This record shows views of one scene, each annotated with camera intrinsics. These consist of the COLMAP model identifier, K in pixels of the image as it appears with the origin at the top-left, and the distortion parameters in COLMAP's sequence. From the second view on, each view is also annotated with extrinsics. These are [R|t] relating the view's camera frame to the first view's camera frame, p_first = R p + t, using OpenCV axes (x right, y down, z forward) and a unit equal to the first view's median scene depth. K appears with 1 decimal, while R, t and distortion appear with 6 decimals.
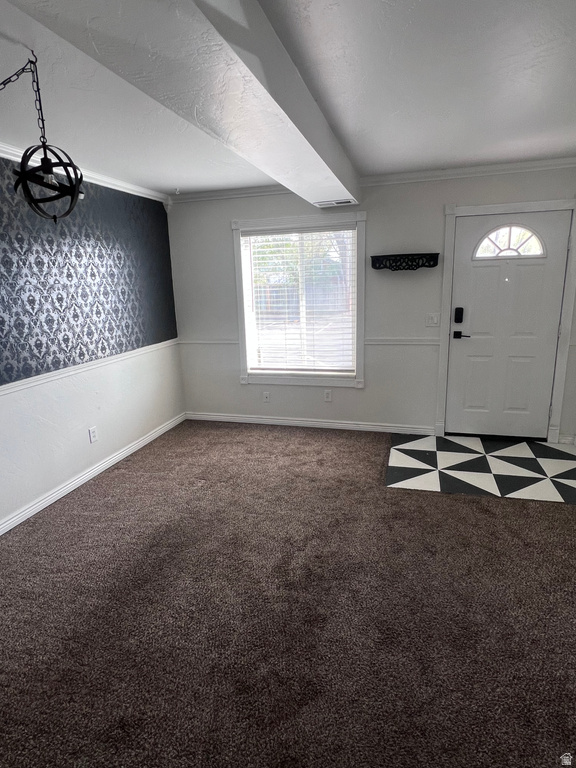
lens RADIAL K [[429.4, 0, 288.0], [0, 429.4, 384.0], [0, 0, 1]] dist [0.001235, -0.000138]
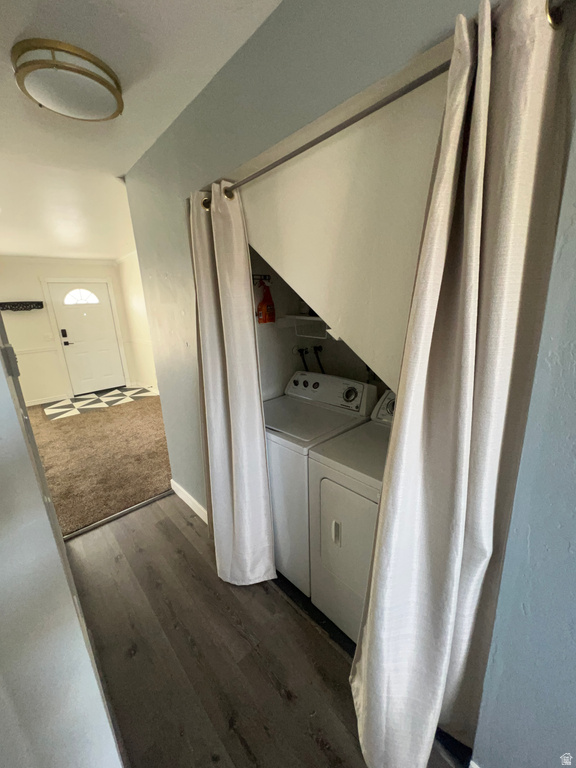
lens RADIAL K [[303.8, 0, 288.0], [0, 303.8, 384.0], [0, 0, 1]] dist [0.000237, 0.000016]
pose [[0.517634, -0.210269, 0.829363, -0.279847], [0.229739, 0.967892, 0.102003, 0.162631], [-0.824182, 0.137737, 0.549321, -0.587876]]
